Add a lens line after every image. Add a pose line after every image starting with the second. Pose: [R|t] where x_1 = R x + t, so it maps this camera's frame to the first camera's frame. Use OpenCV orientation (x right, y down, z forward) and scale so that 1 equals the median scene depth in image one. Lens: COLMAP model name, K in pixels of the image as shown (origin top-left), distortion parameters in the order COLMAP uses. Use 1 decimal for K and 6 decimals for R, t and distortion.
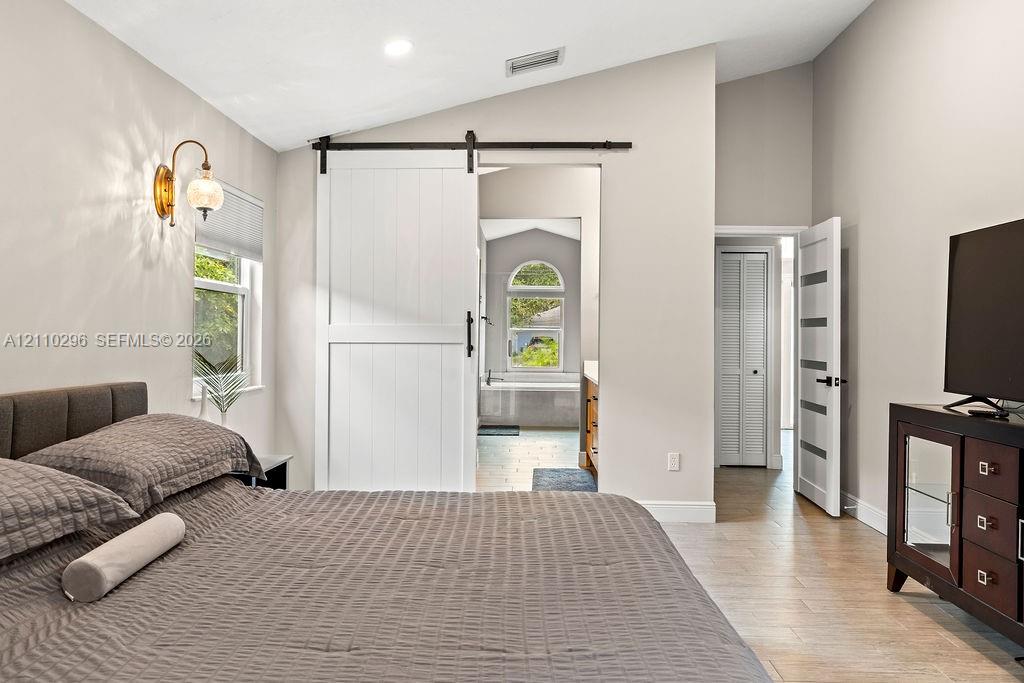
lens RADIAL K [[670.7, 0, 510.3], [0, 670.7, 327.1], [0, 0, 1]] dist [-0.004055, 0.002078]
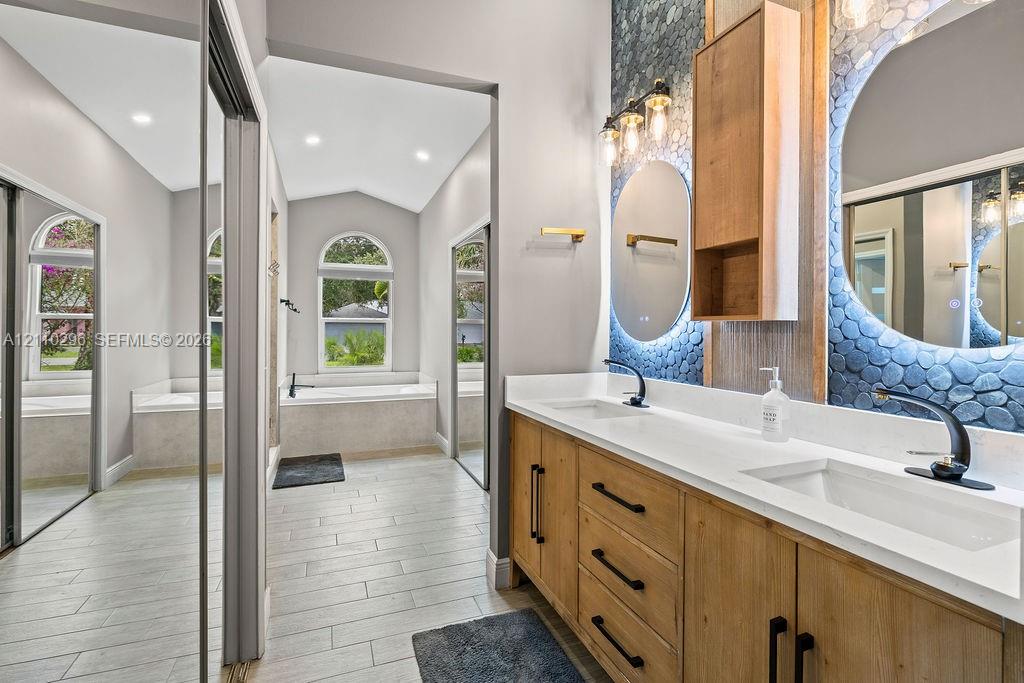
lens RADIAL K [[477.7, 0, 511.3], [0, 477.7, 329.6], [0, 0, 1]] dist [-0.000614, -0.000034]
pose [[0.920135, -0.002487, 0.391594, -0.035581], [-0.003808, 0.999876, 0.015297, 0.015501], [-0.391583, -0.015566, 0.920011, 0.948180]]
